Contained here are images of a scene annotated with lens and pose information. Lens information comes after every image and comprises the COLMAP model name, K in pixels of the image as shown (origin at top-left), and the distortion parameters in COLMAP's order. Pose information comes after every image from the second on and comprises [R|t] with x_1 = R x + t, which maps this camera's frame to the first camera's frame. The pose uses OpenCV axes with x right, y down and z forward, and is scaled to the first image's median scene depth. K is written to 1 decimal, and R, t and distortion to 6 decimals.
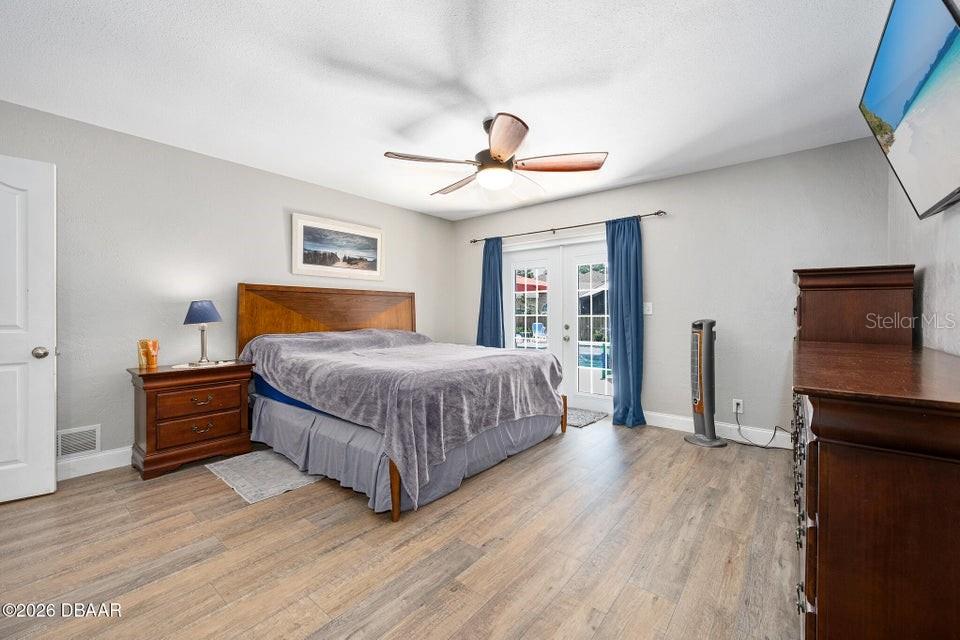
lens RADIAL K [[394.1, 0, 473.2], [0, 394.1, 324.5], [0, 0, 1]] dist [-0.017041, 0.001851]
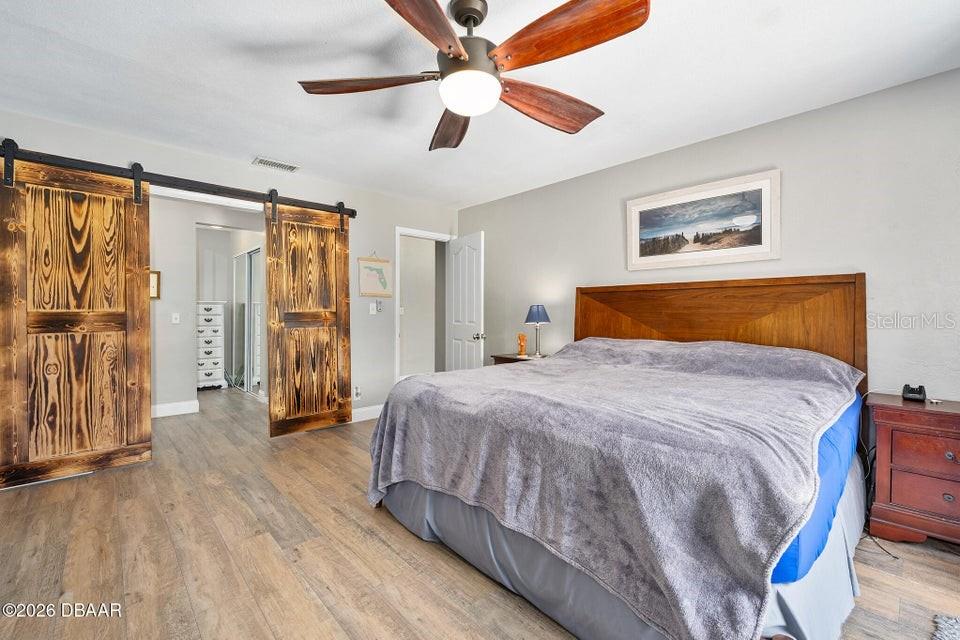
lens RADIAL K [[394.1, 0, 451.5], [0, 394.1, 314.4], [0, 0, 1]] dist [-0.017041, 0.001851]
pose [[-0.146757, -0.005541, -0.989157, 0.436653], [-0.040871, 0.999164, 0.000467, -0.015429], [0.988328, 0.040496, -0.146861, 0.703736]]
